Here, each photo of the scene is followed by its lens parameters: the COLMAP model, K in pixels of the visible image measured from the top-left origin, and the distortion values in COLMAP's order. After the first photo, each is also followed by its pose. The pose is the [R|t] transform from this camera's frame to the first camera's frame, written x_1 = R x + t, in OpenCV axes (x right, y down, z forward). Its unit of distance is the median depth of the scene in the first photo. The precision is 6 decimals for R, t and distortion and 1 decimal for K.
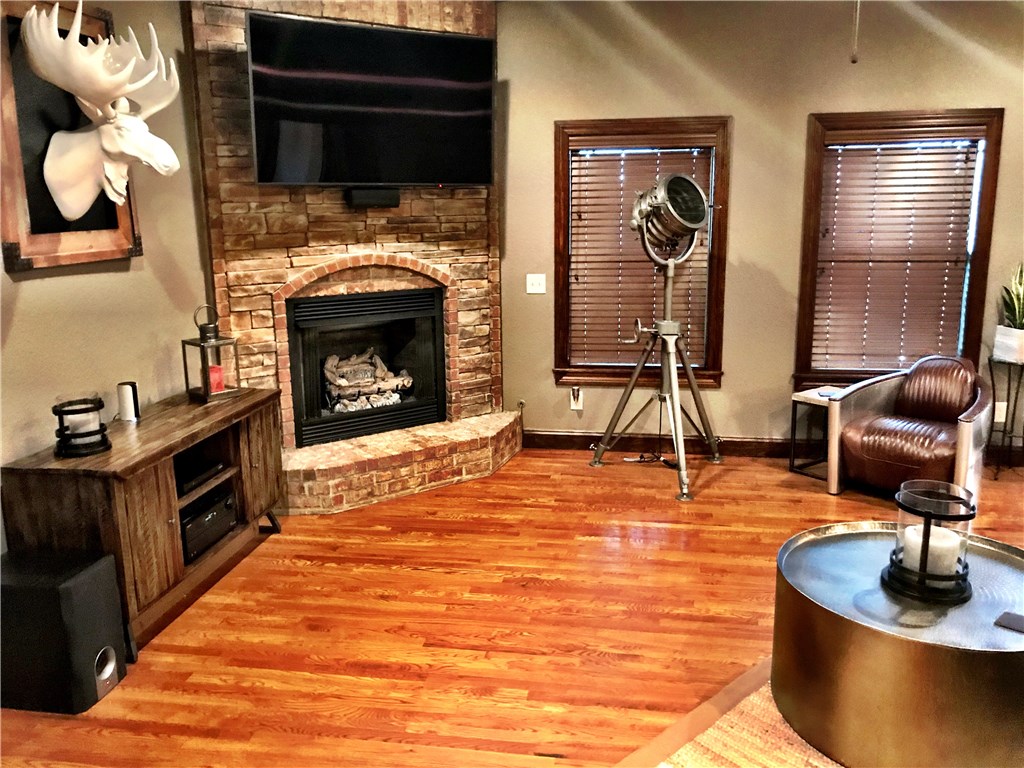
lens RADIAL K [[833.6, 0, 507.2], [0, 833.6, 384.0], [0, 0, 1]] dist [0.048813, -0.073802]
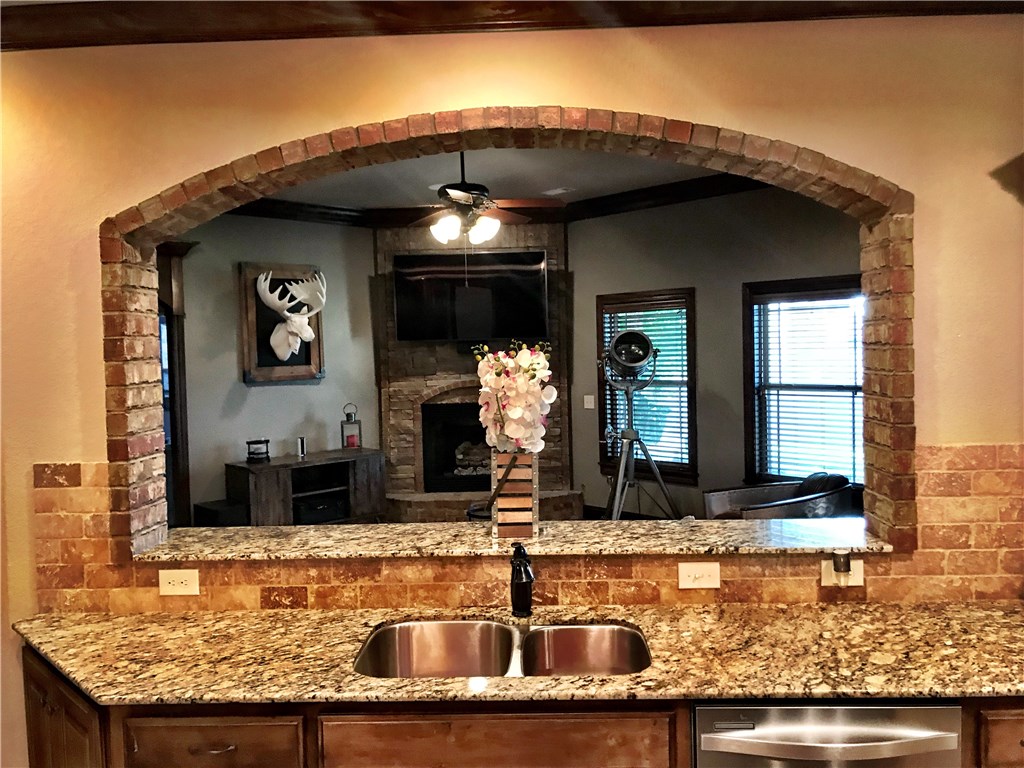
lens RADIAL K [[819.9, 0, 517.2], [0, 819.9, 376.7], [0, 0, 1]] dist [0.049621, -0.000408]
pose [[0.800311, 0.012772, -0.599449, 0.861914], [-0.112422, 0.985238, -0.129101, 0.038762], [0.588951, 0.170712, 0.789933, -0.237298]]
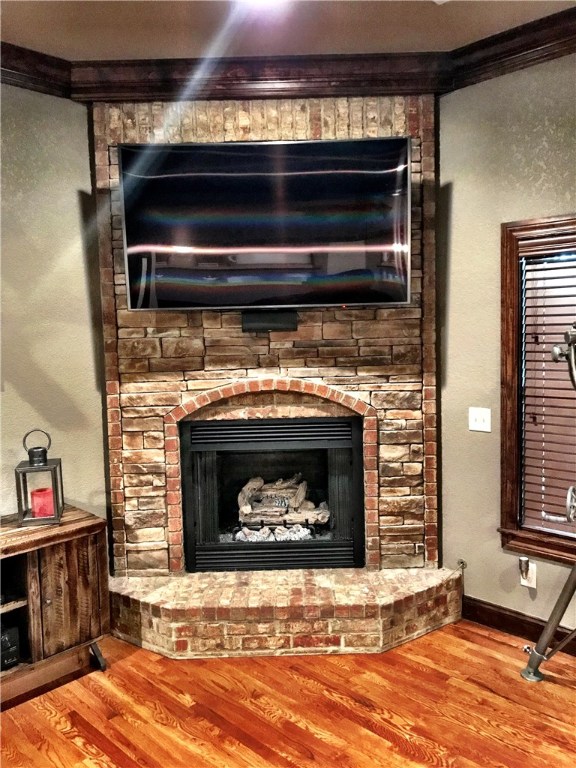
lens RADIAL K [[625.2, 0, 290.7], [0, 625.2, 382.2], [0, 0, 1]] dist [0.048813, -0.073802]
pose [[0.819105, 0.042688, -0.572053, 0.251551], [-0.106997, 0.991096, -0.079248, -0.095443], [0.563577, 0.126121, 0.816379, 0.423341]]
